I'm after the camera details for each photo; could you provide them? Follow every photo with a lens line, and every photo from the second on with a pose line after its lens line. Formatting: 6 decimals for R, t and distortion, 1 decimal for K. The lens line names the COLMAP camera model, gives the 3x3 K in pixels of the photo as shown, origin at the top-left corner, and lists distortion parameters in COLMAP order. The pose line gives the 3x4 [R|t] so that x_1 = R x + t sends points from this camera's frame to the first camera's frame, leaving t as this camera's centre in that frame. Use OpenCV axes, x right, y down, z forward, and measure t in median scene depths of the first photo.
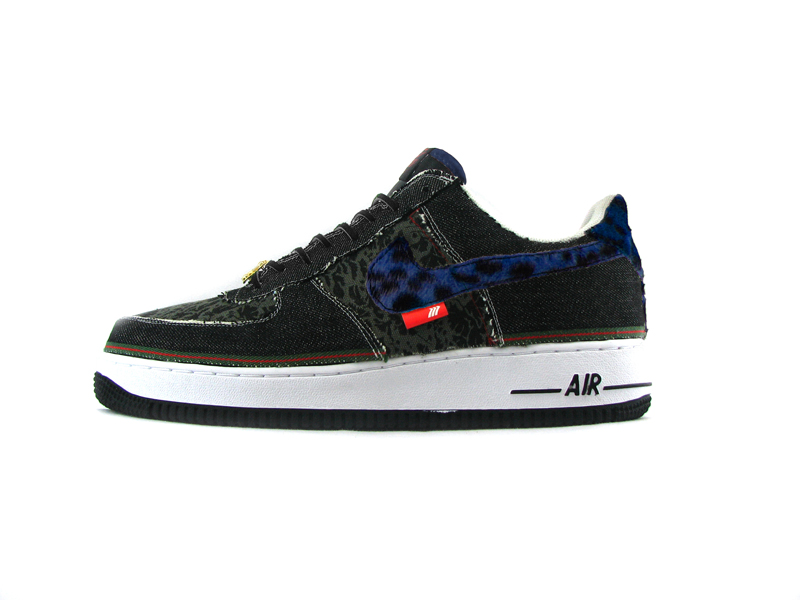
lens RADIAL K [[863.9, 0, 400.0], [0, 863.9, 300.0], [0, 0, 1]] dist [-0.195367, 0.022703]
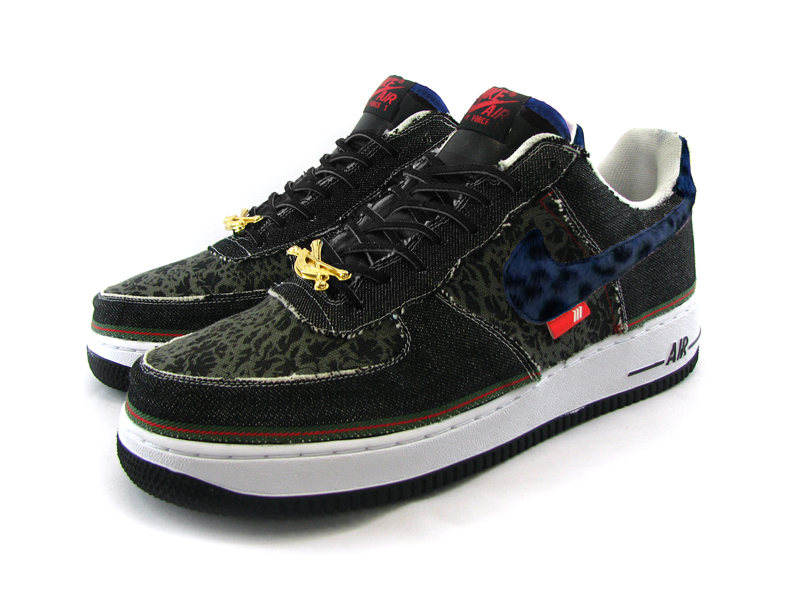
lens RADIAL K [[863.9, 0, 400.0], [0, 863.9, 300.0], [0, 0, 1]] dist [-0.195367, 0.022703]
pose [[0.849437, -0.188821, 0.492750, -0.536562], [0.003642, 0.935864, 0.352342, -0.304971], [-0.527677, -0.297498, 0.795646, 0.402776]]
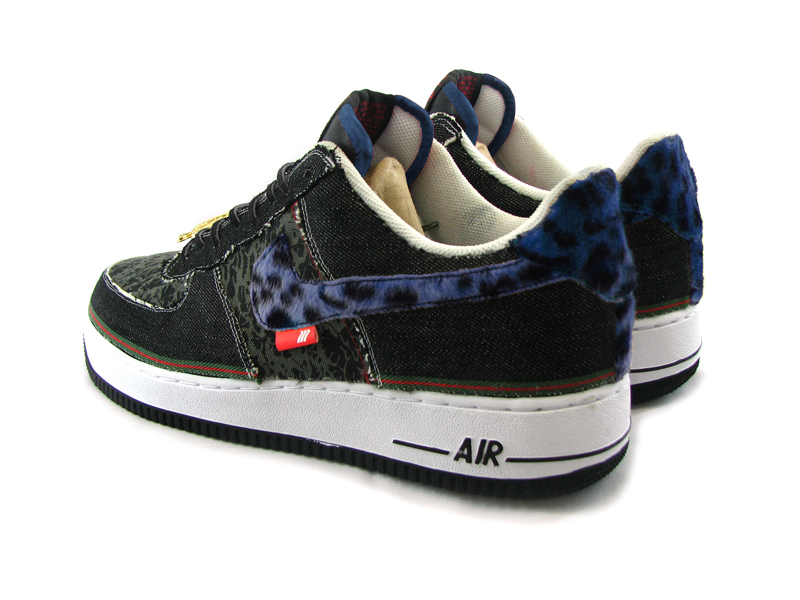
lens RADIAL K [[863.9, 0, 400.0], [0, 863.9, 300.0], [0, 0, 1]] dist [-0.195367, 0.022703]
pose [[0.859249, 0.127340, -0.495454, 0.514319], [0.056351, 0.939067, 0.339083, -0.288364], [0.508444, -0.319276, 0.799717, 0.400252]]
